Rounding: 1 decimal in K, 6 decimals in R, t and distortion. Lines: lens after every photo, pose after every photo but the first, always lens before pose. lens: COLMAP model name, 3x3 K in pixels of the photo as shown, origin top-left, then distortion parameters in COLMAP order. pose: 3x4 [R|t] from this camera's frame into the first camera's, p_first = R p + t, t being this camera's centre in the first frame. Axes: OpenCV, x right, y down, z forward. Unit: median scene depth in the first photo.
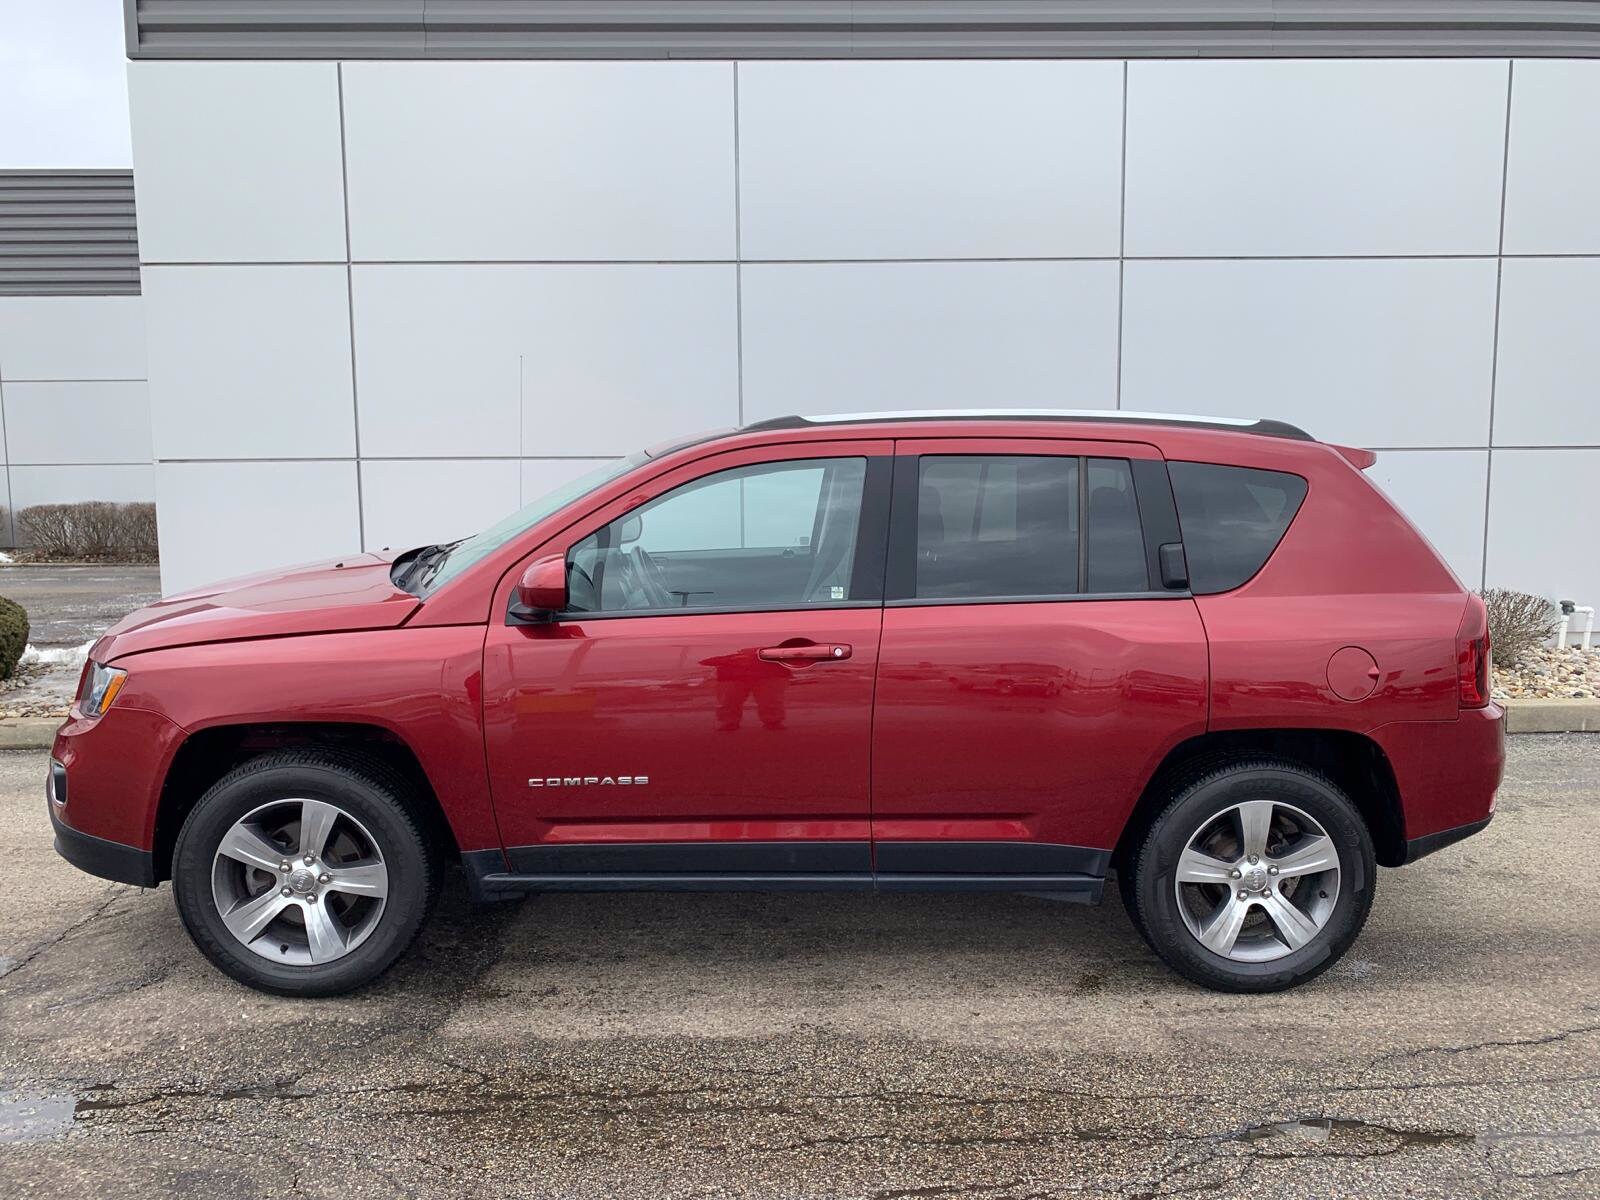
lens RADIAL K [[1223.6, 0, 788.2], [0, 1223.6, 601.4], [0, 0, 1]] dist [0.010172, -0.012387]
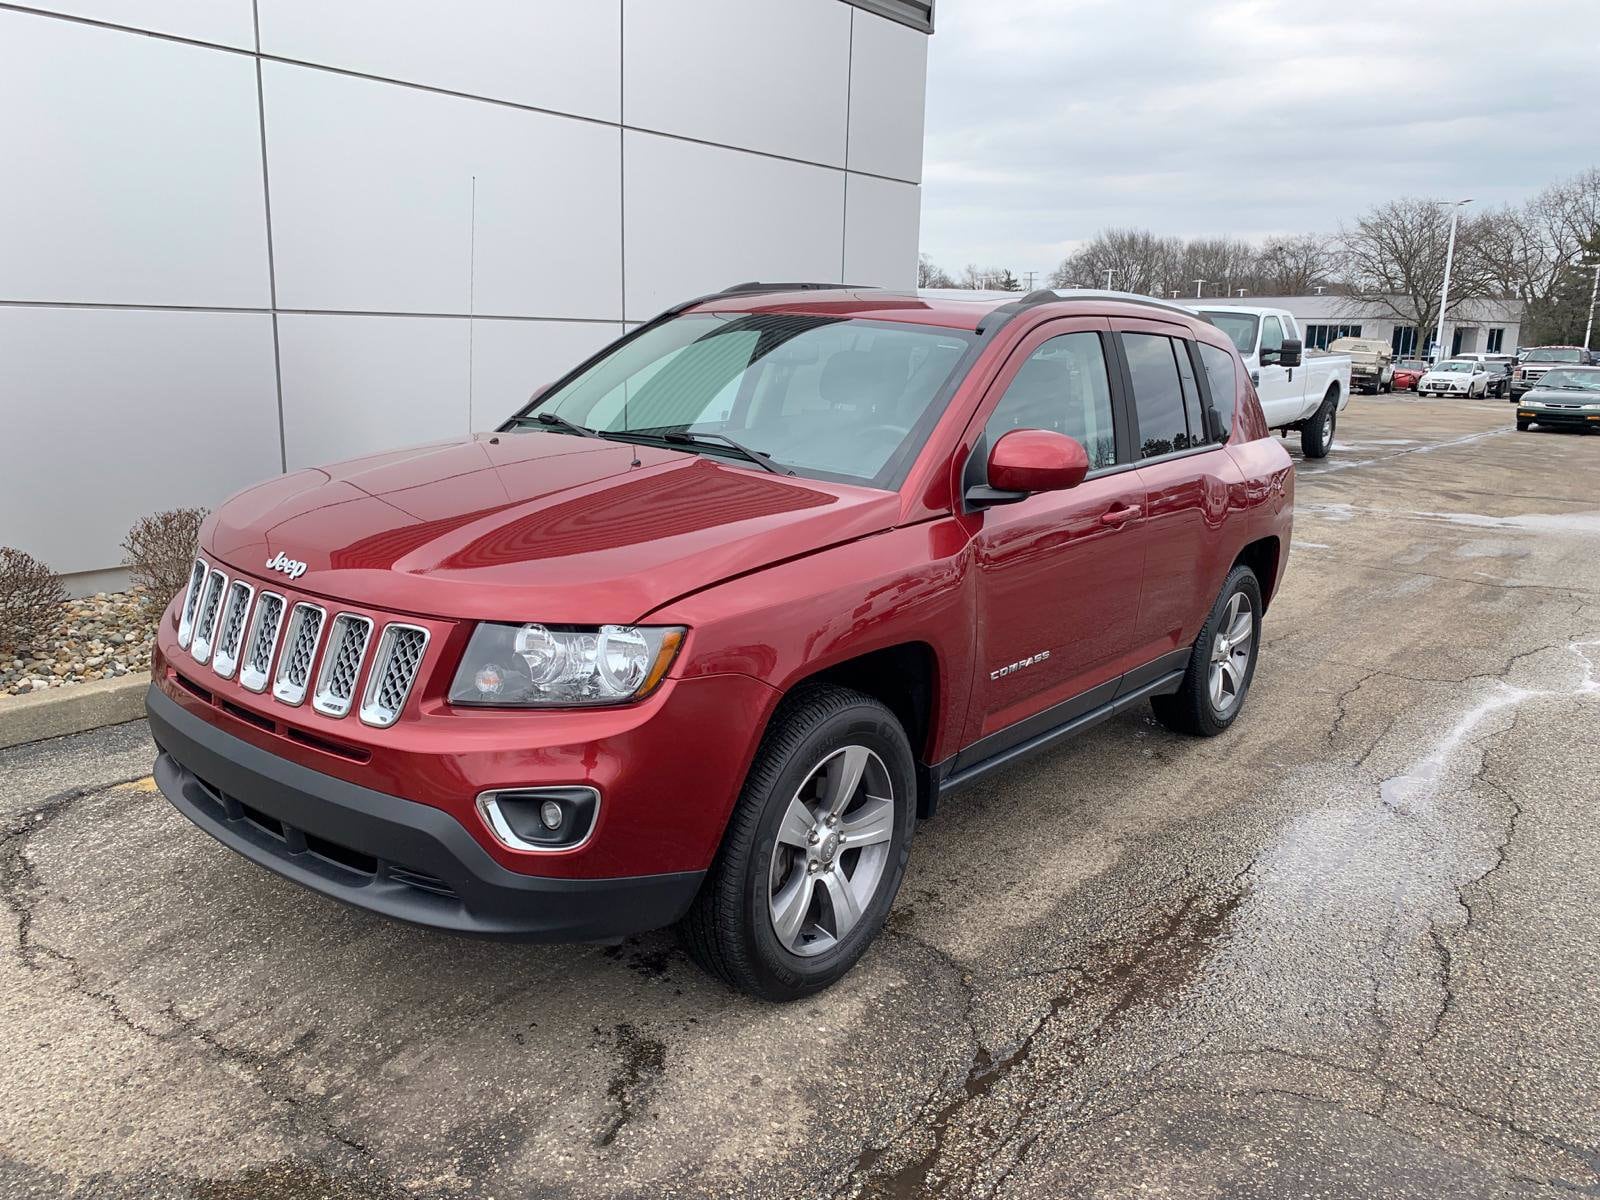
lens RADIAL K [[1223.6, 0, 792.0], [0, 1223.6, 593.2], [0, 0, 1]] dist [0.010172, -0.012387]
pose [[0.645448, -0.138052, 0.751225, -1.013529], [0.058719, 0.989588, 0.131405, -0.050783], [-0.761544, -0.040704, 0.646834, 0.504353]]
